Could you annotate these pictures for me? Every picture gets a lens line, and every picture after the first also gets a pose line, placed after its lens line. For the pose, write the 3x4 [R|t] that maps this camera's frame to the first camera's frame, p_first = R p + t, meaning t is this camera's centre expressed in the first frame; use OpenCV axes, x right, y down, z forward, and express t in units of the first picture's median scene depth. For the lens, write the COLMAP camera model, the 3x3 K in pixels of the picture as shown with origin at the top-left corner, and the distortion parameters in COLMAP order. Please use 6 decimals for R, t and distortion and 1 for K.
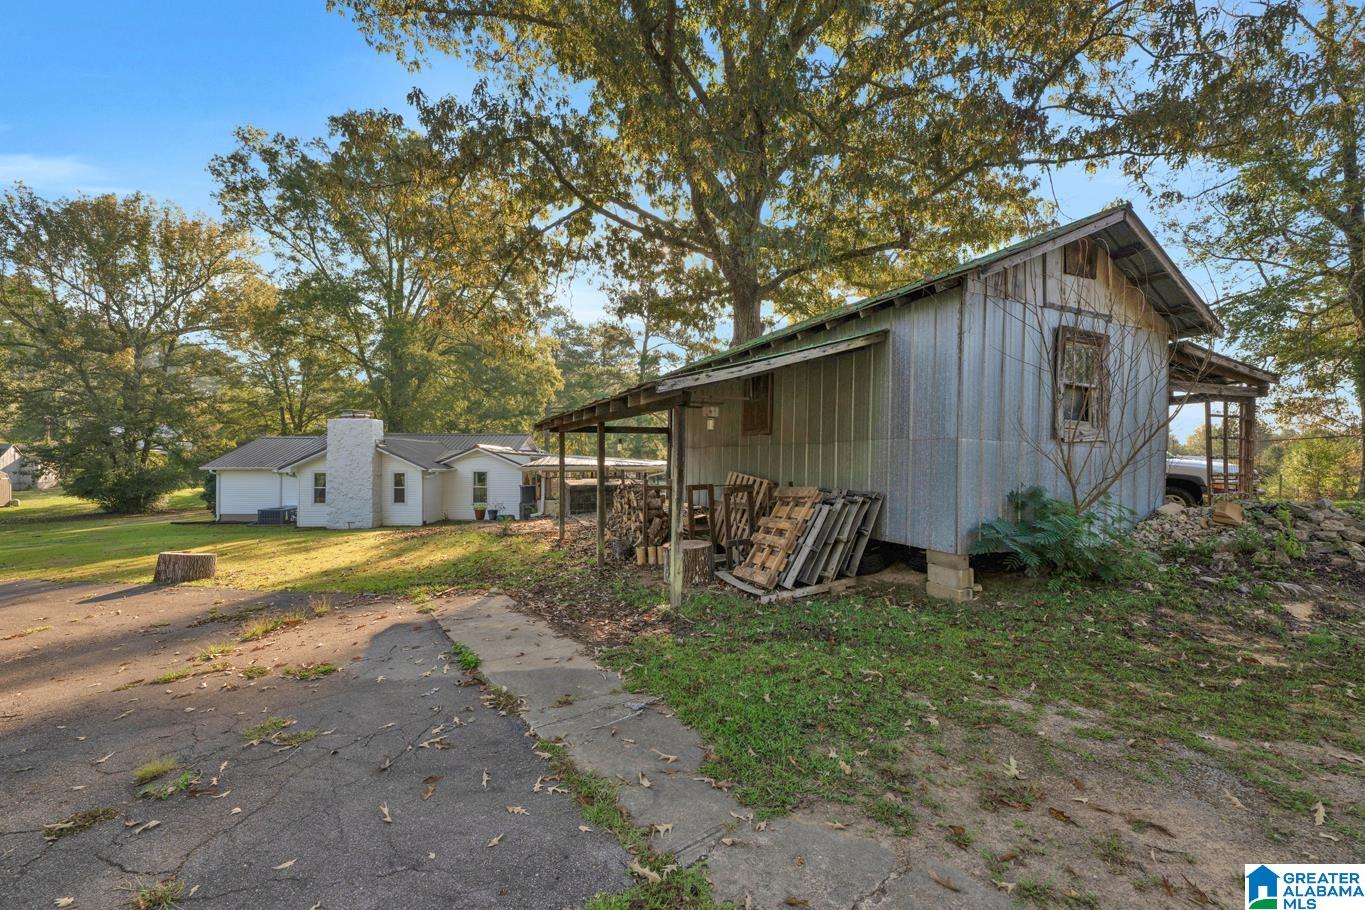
lens RADIAL K [[554.1, 0, 679.0], [0, 554.1, 461.6], [0, 0, 1]] dist [0.000950, 0.000372]
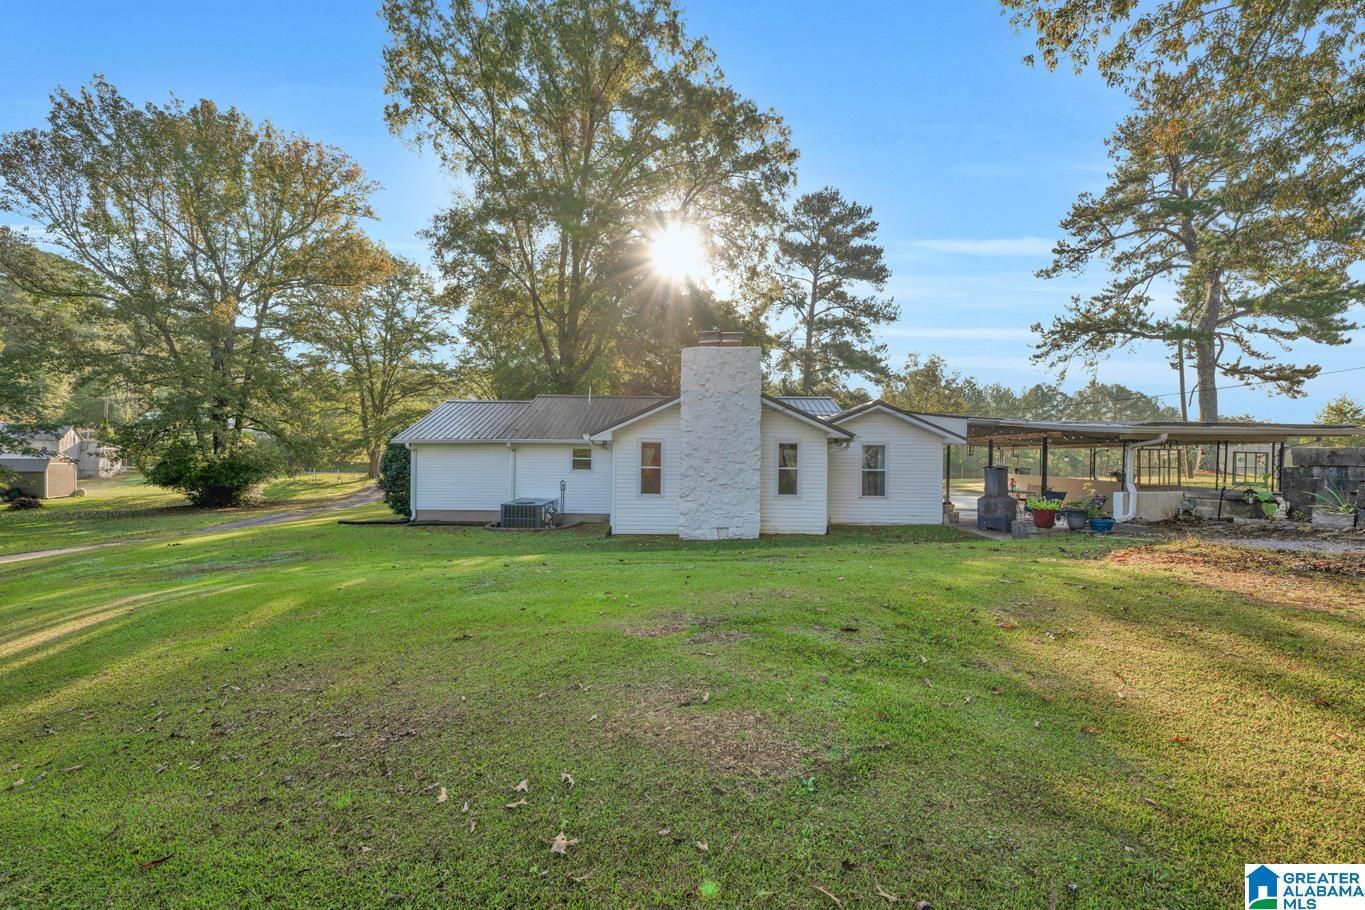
lens RADIAL K [[554.1, 0, 686.0], [0, 554.1, 457.3], [0, 0, 1]] dist [0.000950, 0.000372]
pose [[0.999581, 0.006055, -0.028294, -0.294723], [-0.006058, 0.999982, -0.000006, 0.017793], [0.028293, 0.000178, 0.999600, 0.212789]]
